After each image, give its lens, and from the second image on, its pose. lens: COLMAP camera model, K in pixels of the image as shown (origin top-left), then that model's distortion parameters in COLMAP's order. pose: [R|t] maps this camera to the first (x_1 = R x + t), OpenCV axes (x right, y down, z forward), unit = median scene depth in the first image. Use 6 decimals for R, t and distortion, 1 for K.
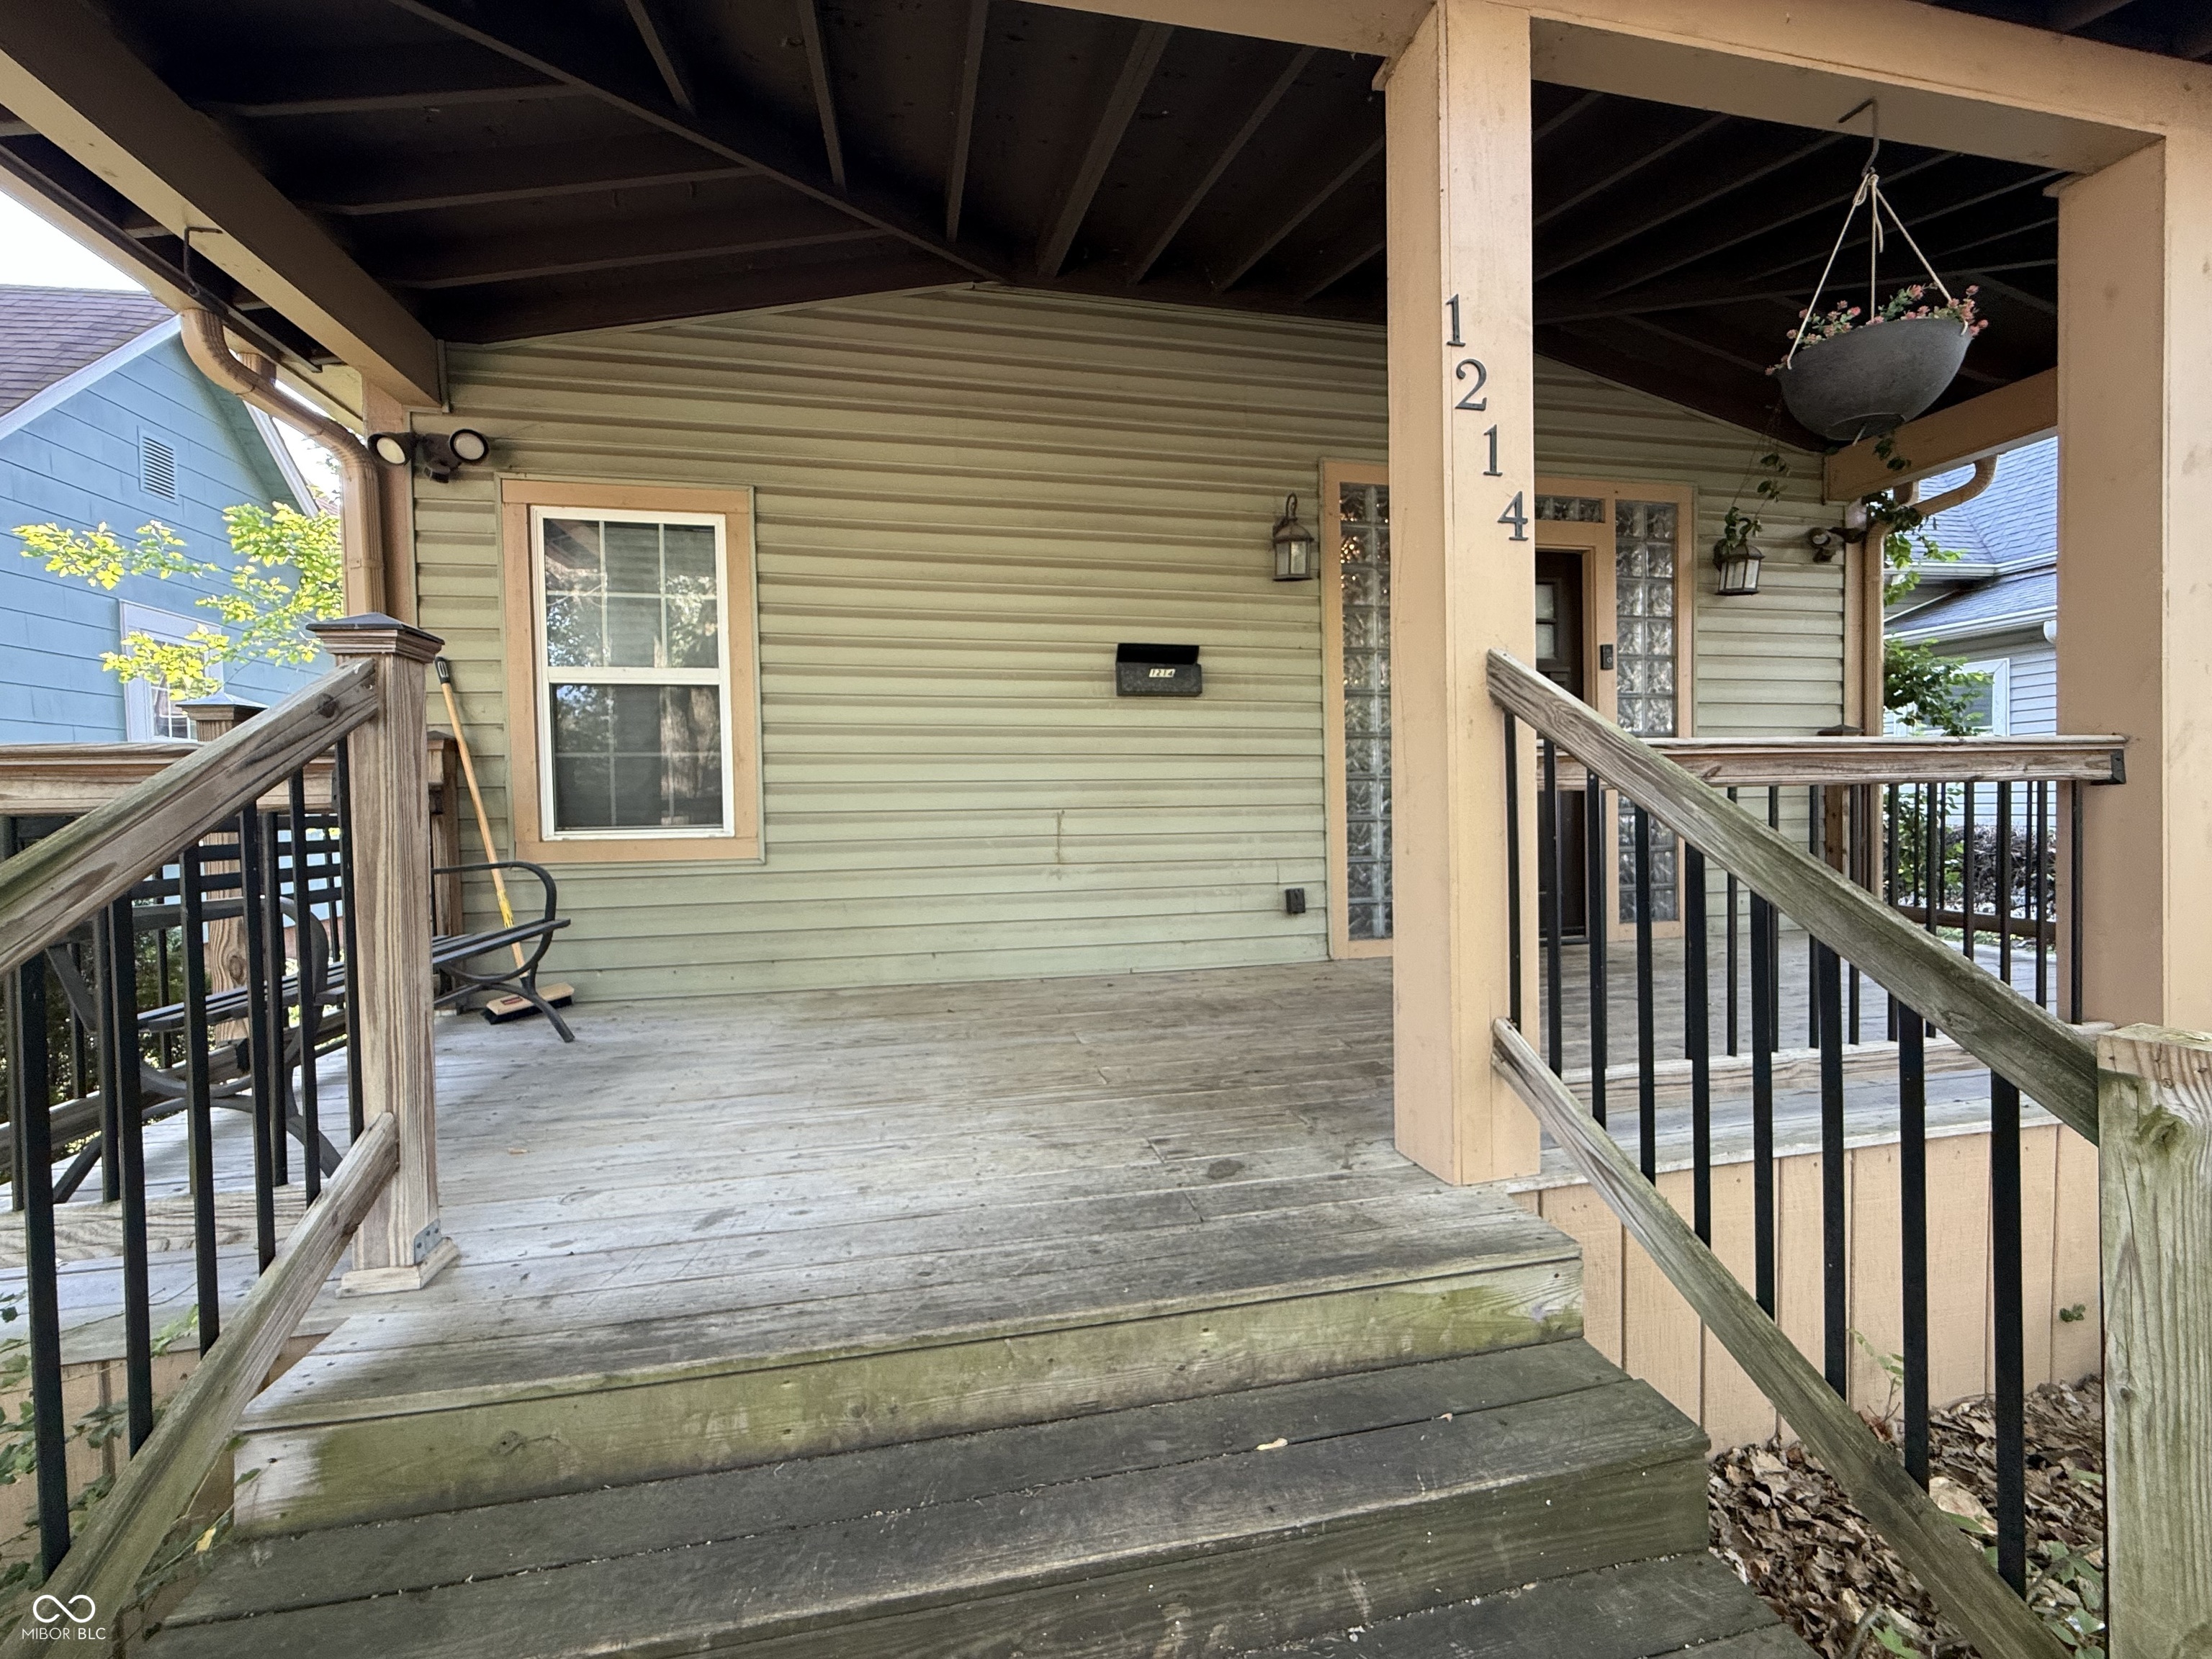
lens RADIAL K [[891.0, 0, 1108.0], [0, 891.0, 835.0], [0, 0, 1]] dist [0.000630, 0.000678]
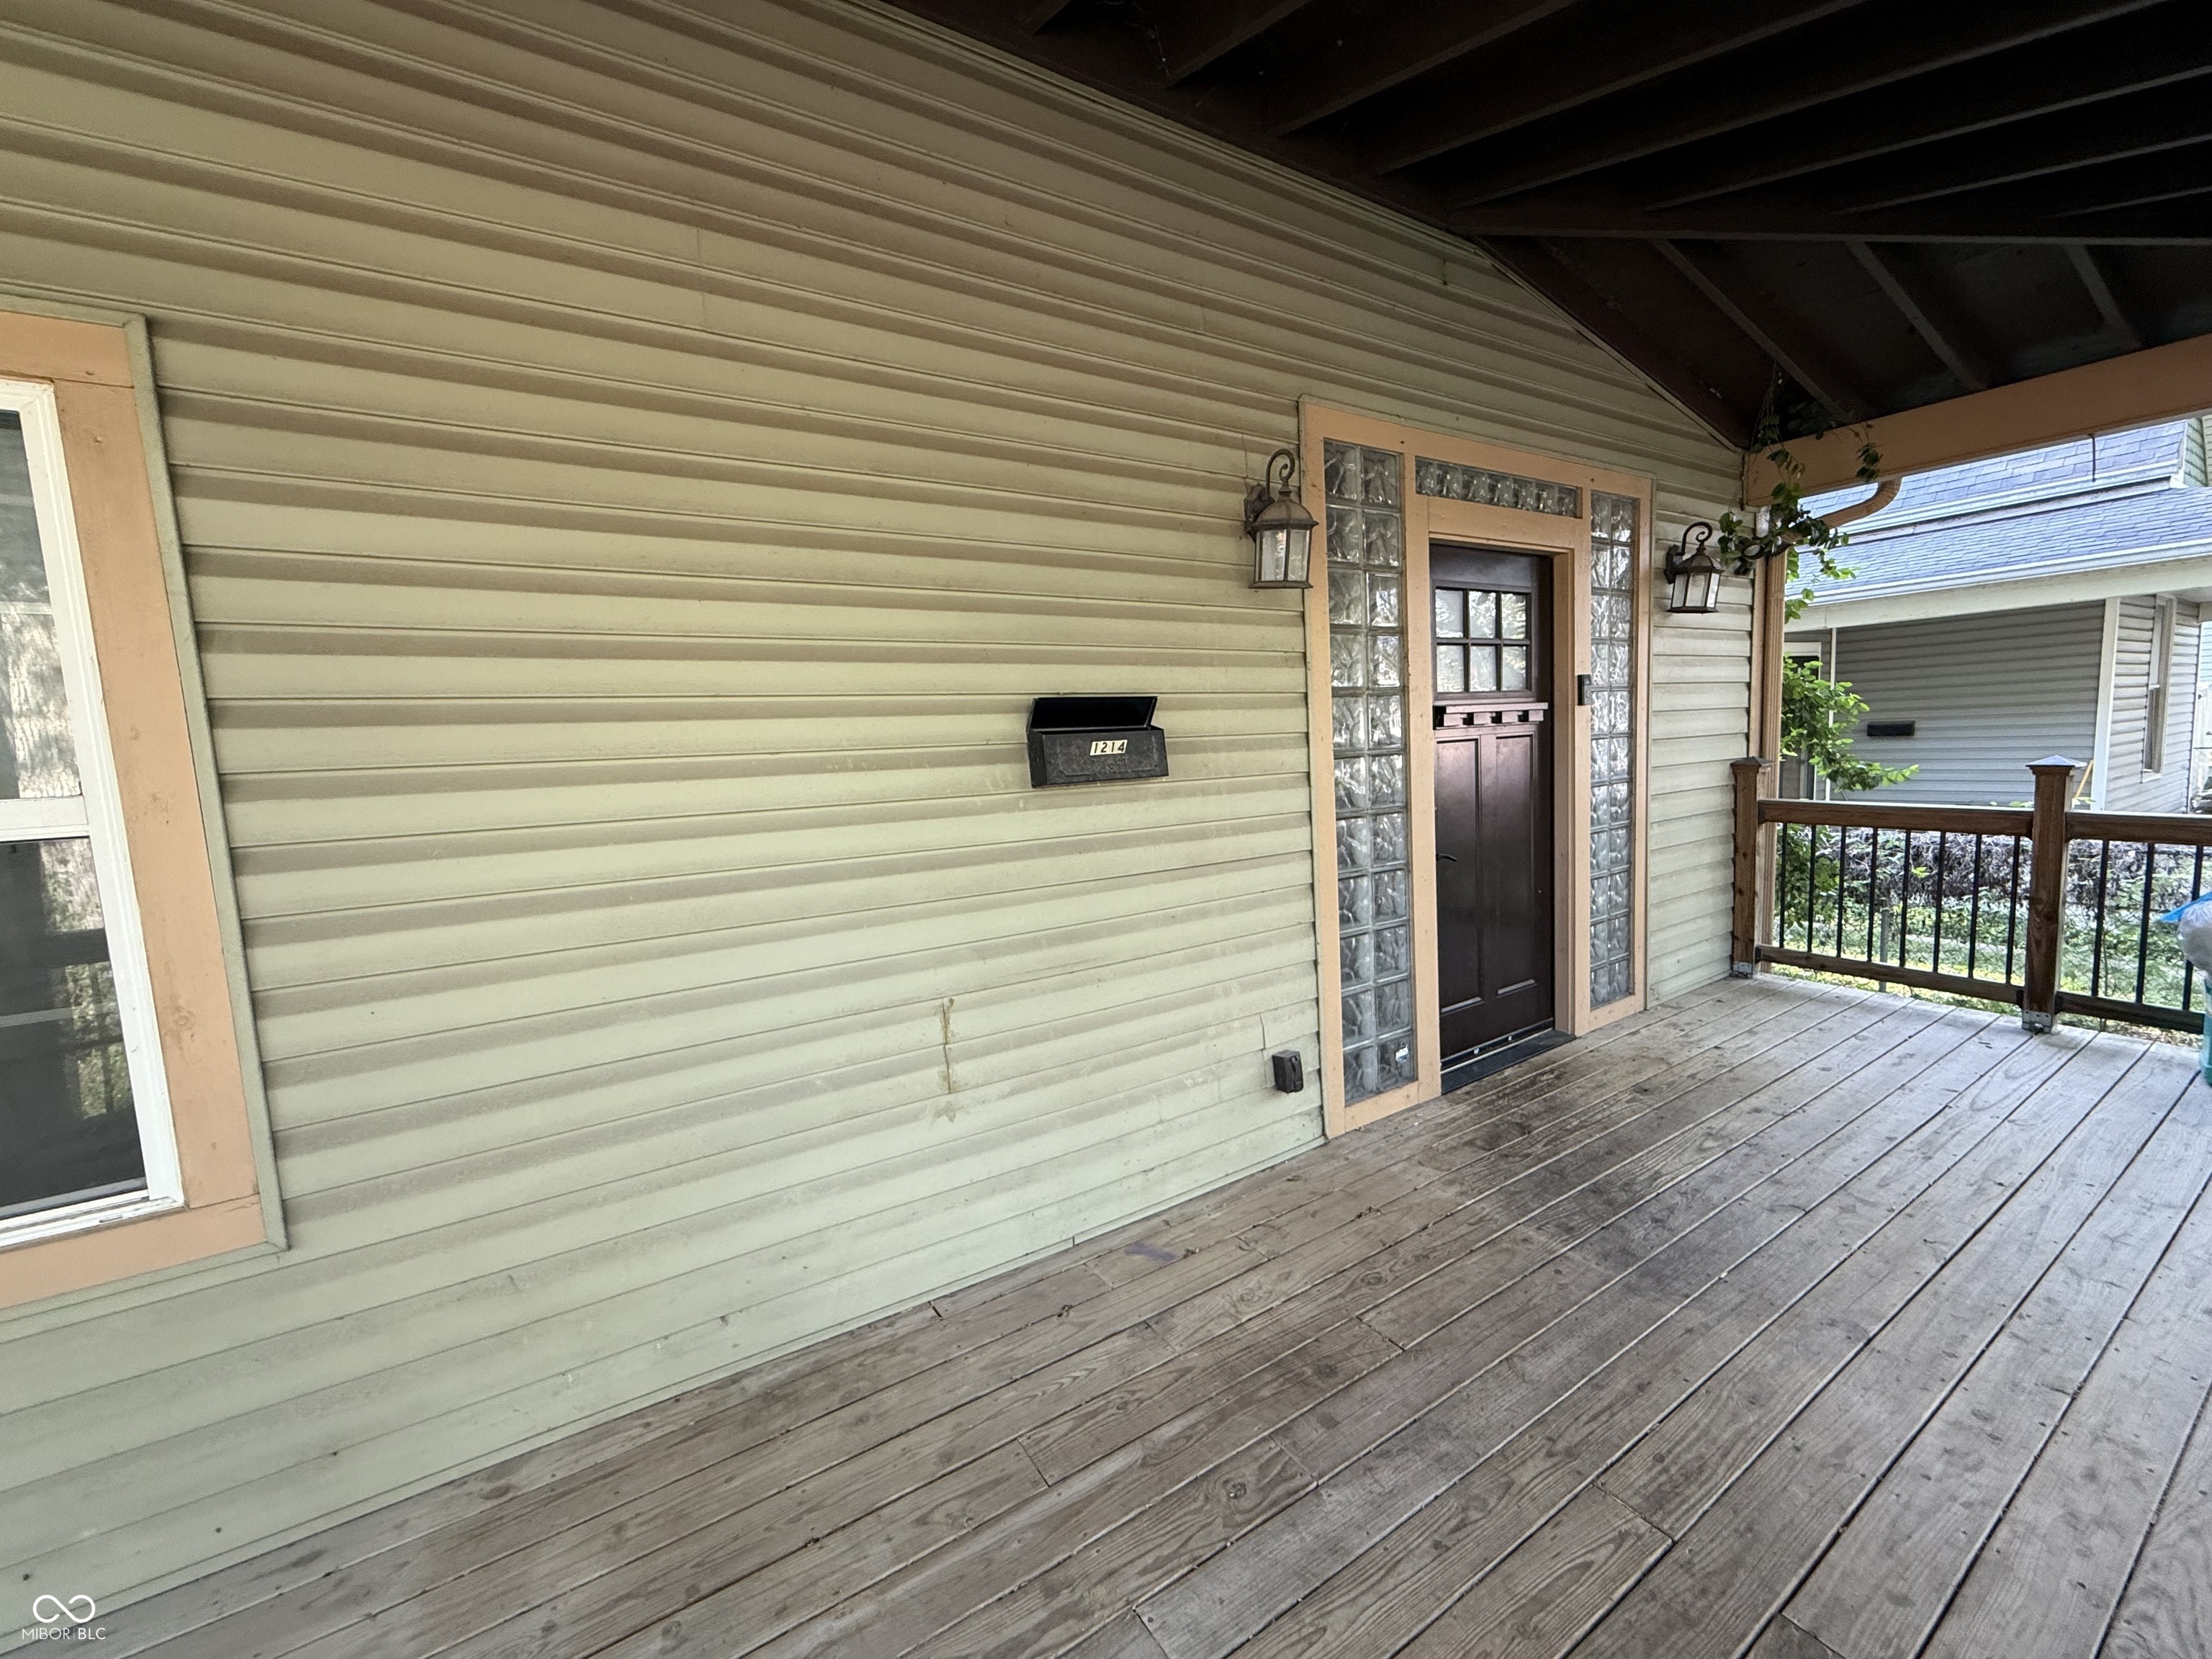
lens RADIAL K [[891.0, 0, 1105.7], [0, 891.0, 828.8], [0, 0, 1]] dist [0.000630, 0.000678]
pose [[0.935029, -0.062898, 0.348947, -0.143649], [0.041614, 0.996806, 0.068167, -0.163095], [-0.352120, -0.049217, 0.934660, 0.437783]]
